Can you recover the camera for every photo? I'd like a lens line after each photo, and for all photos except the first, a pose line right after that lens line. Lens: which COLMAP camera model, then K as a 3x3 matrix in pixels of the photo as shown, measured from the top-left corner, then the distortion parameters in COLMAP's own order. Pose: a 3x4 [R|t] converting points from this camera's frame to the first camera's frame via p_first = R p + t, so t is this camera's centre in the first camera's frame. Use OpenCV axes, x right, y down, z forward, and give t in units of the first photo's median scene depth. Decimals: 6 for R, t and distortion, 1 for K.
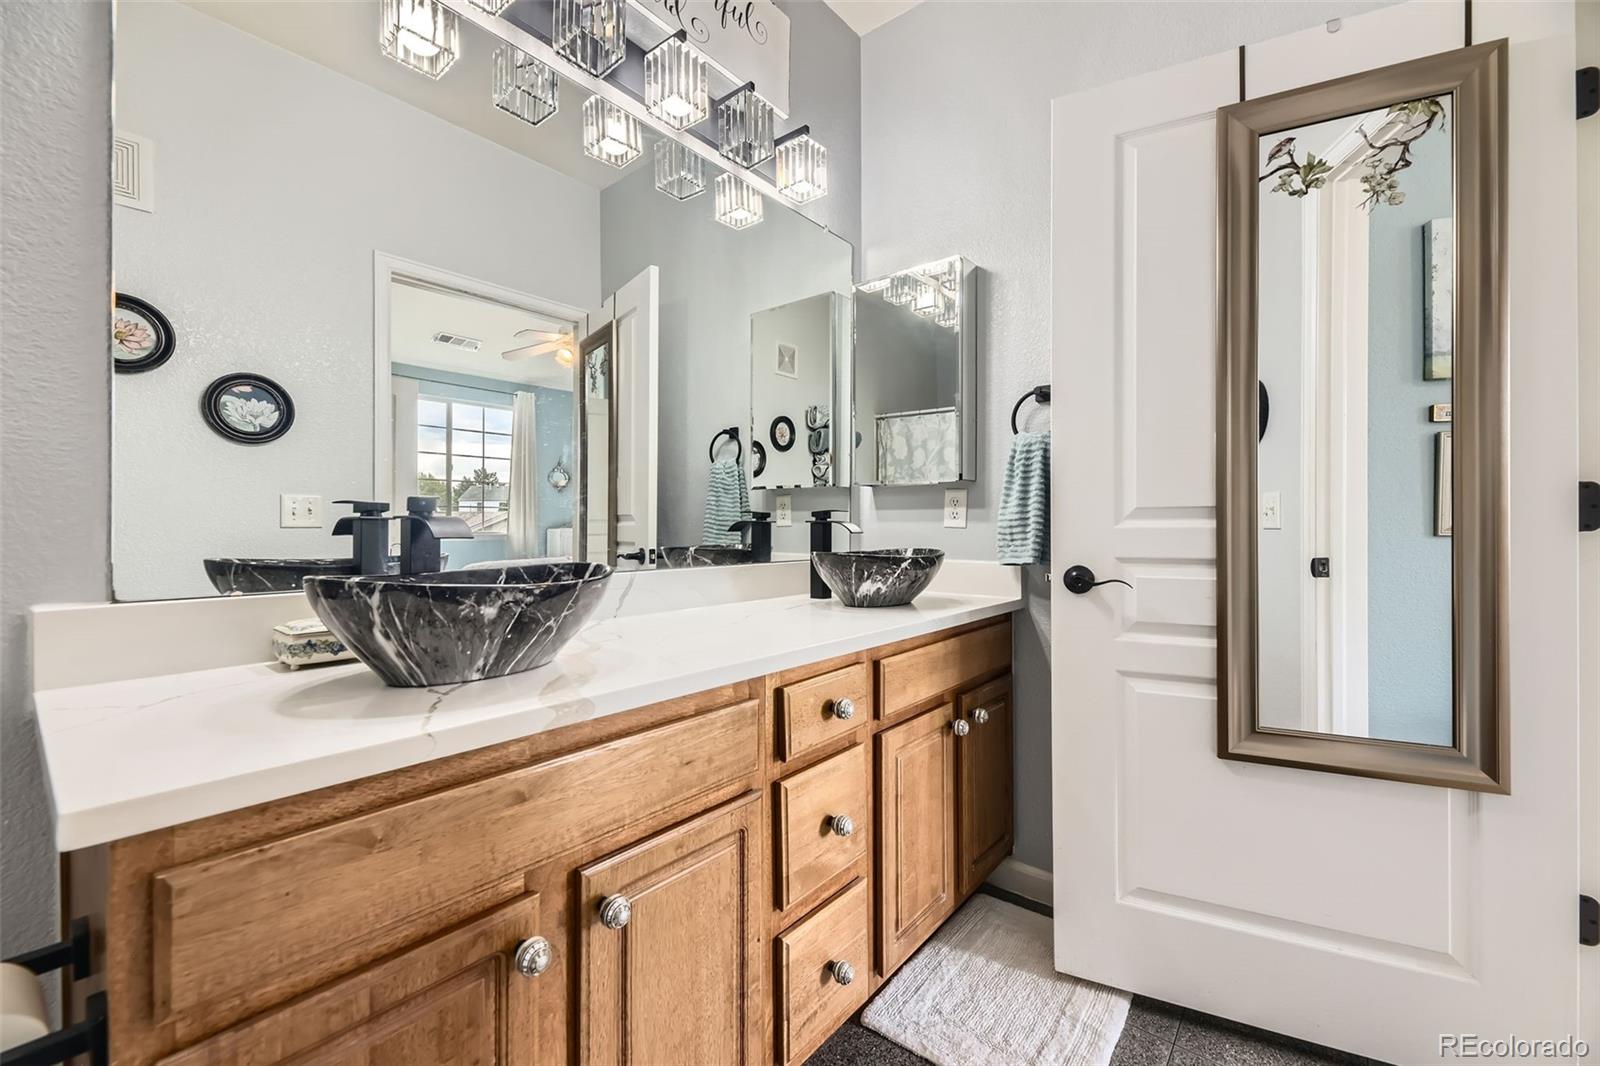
lens RADIAL K [[650.2, 0, 797.9], [0, 650.2, 527.6], [0, 0, 1]] dist [0.022204, -0.008828]
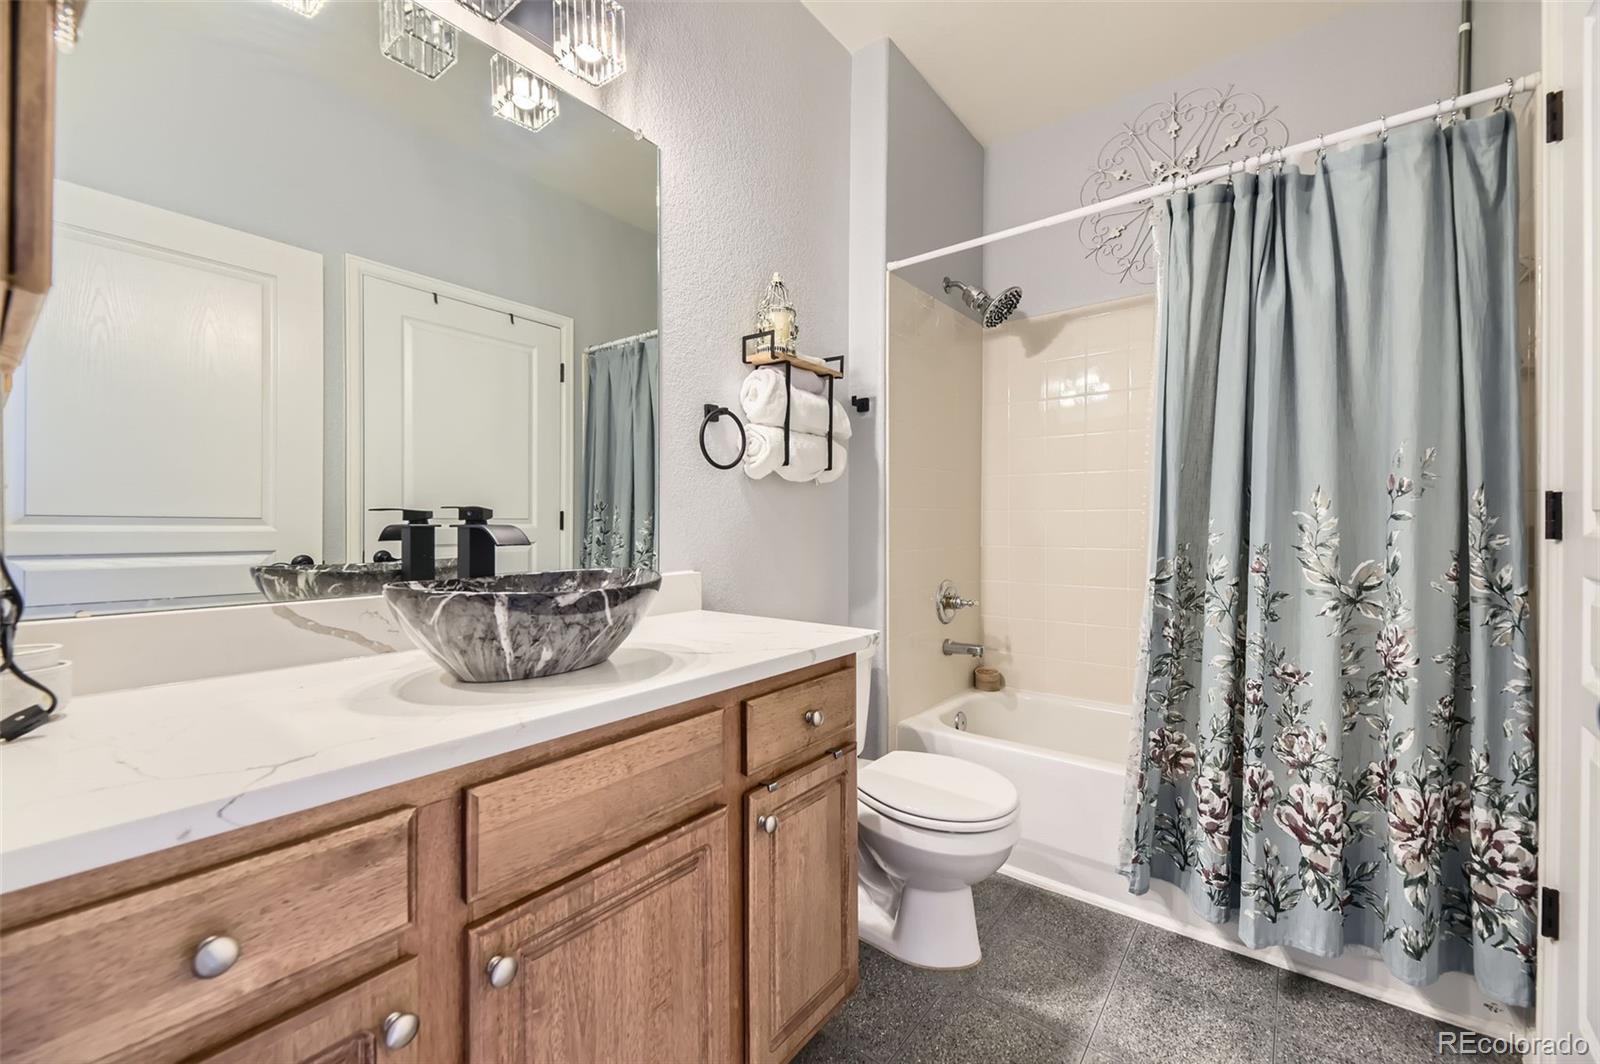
lens RADIAL K [[650.2, 0, 797.9], [0, 650.2, 526.6], [0, 0, 1]] dist [0.022204, -0.008828]
pose [[0.999893, -0.013134, 0.006386, 0.184524], [0.013150, 0.999911, -0.002457, -0.001155], [-0.006353, 0.002540, 0.999977, 0.219253]]
